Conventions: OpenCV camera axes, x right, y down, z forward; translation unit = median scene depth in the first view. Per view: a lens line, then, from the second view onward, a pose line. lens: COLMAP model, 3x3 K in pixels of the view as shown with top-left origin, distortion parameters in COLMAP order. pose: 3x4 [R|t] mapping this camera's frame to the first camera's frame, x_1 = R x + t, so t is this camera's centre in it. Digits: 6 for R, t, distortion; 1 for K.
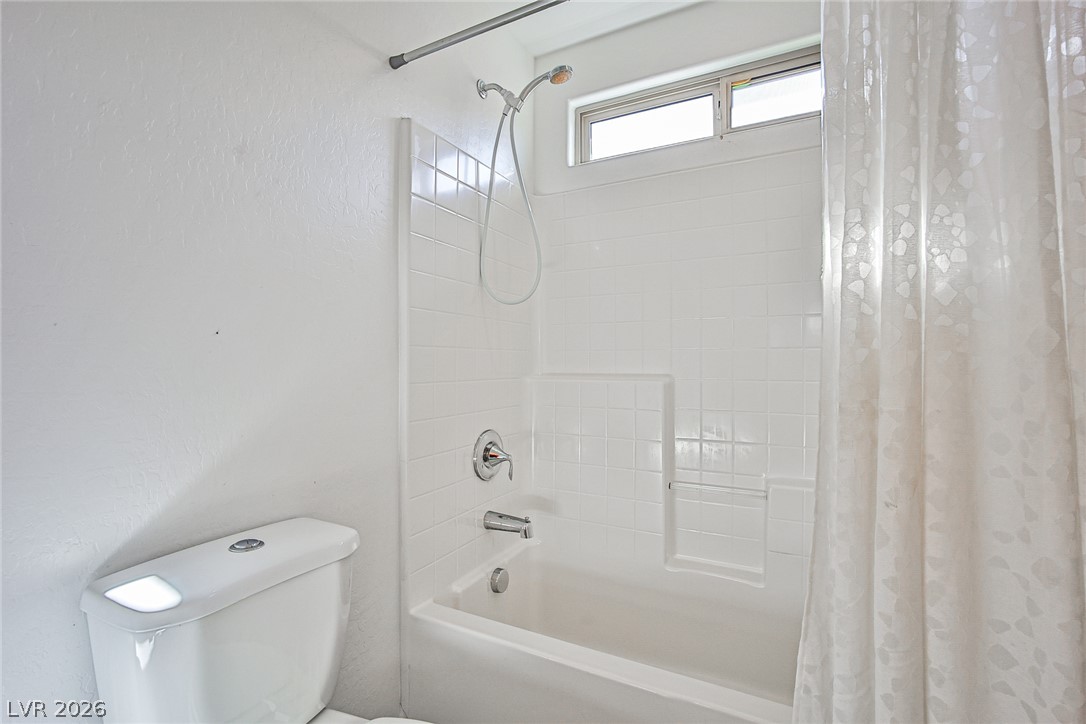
lens RADIAL K [[488.7, 0, 543.1], [0, 488.7, 360.0], [0, 0, 1]] dist [-0.042390, 0.016782]
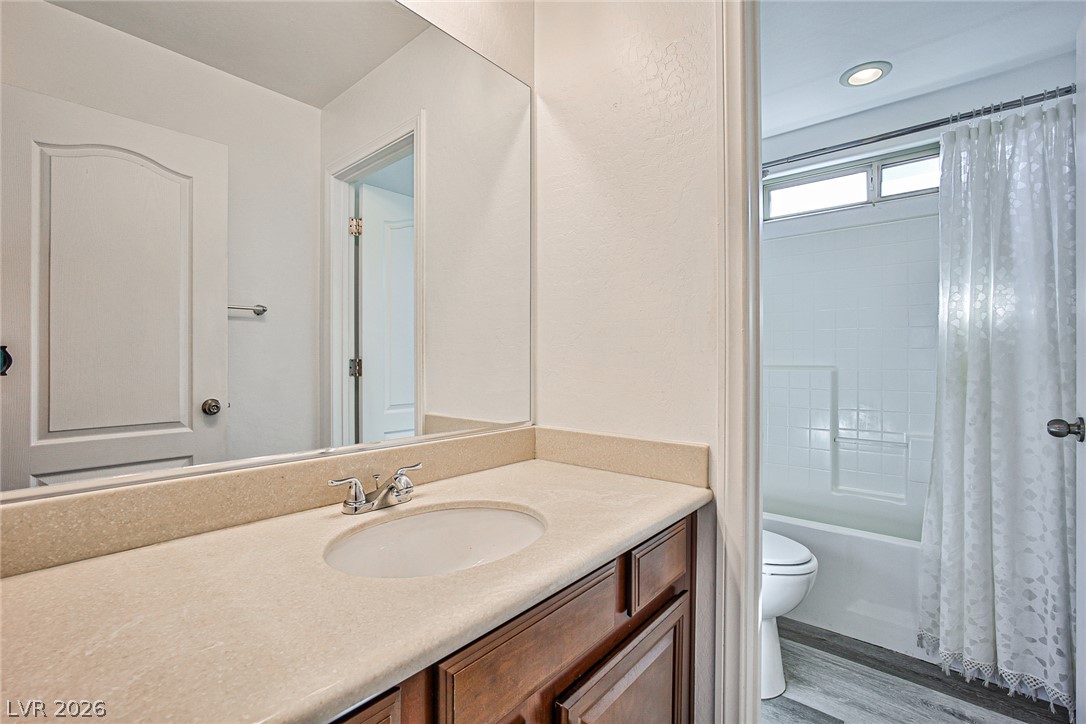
lens RADIAL K [[488.7, 0, 543.1], [0, 488.7, 360.0], [0, 0, 1]] dist [-0.042390, 0.016782]
pose [[0.976125, -0.001046, -0.217206, -0.690885], [0.003361, 0.999941, 0.010290, -0.015340], [0.217183, -0.010774, 0.976072, -1.508651]]
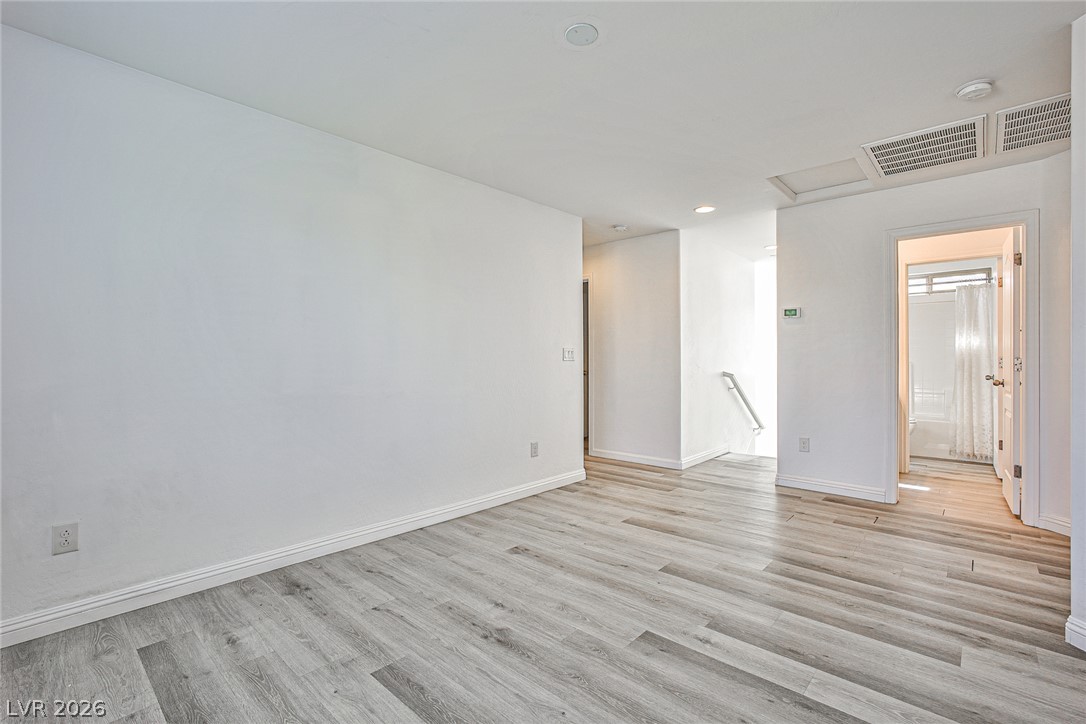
lens RADIAL K [[491.7, 0, 558.5], [0, 491.7, 359.1], [0, 0, 1]] dist [-0.044997, 0.019354]
pose [[0.974925, -0.002332, -0.222521, -3.452502], [0.003545, 0.999981, 0.005053, -0.041550], [0.222505, -0.005715, 0.974915, -7.039904]]
